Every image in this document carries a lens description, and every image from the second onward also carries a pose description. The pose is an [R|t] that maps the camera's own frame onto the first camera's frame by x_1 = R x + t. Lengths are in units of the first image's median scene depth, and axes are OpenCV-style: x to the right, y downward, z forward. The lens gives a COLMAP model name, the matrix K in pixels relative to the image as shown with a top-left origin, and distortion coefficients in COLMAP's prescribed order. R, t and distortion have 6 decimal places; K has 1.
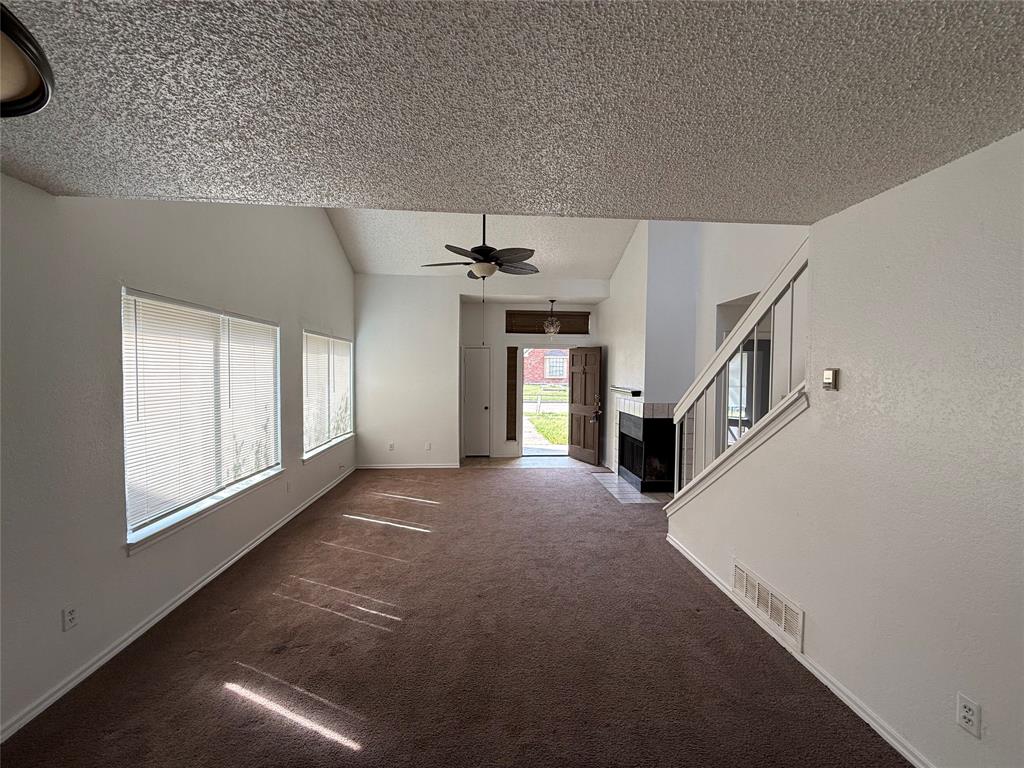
lens RADIAL K [[408.9, 0, 513.6], [0, 408.9, 384.9], [0, 0, 1]] dist [0.000266, 0.000458]
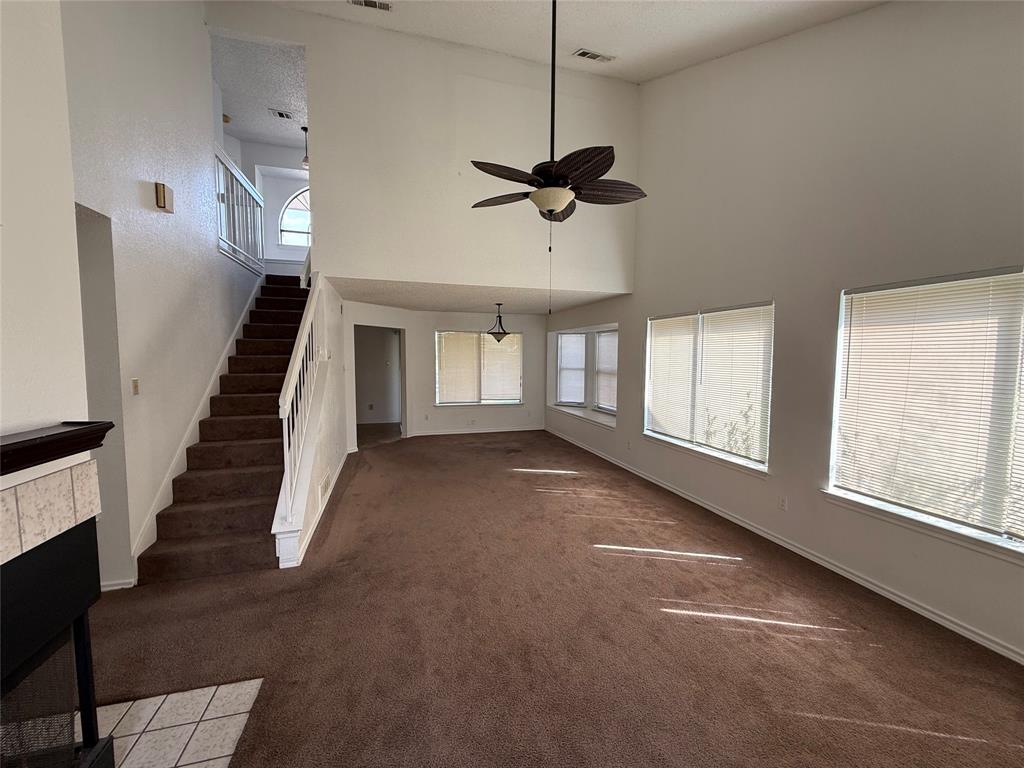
lens RADIAL K [[408.9, 0, 510.9], [0, 408.9, 382.6], [0, 0, 1]] dist [0.000266, 0.000458]
pose [[-0.977278, 0.011970, -0.211625, 0.171832], [-0.010142, 0.994620, 0.103093, -0.077592], [0.211721, 0.102897, -0.971898, 2.137858]]
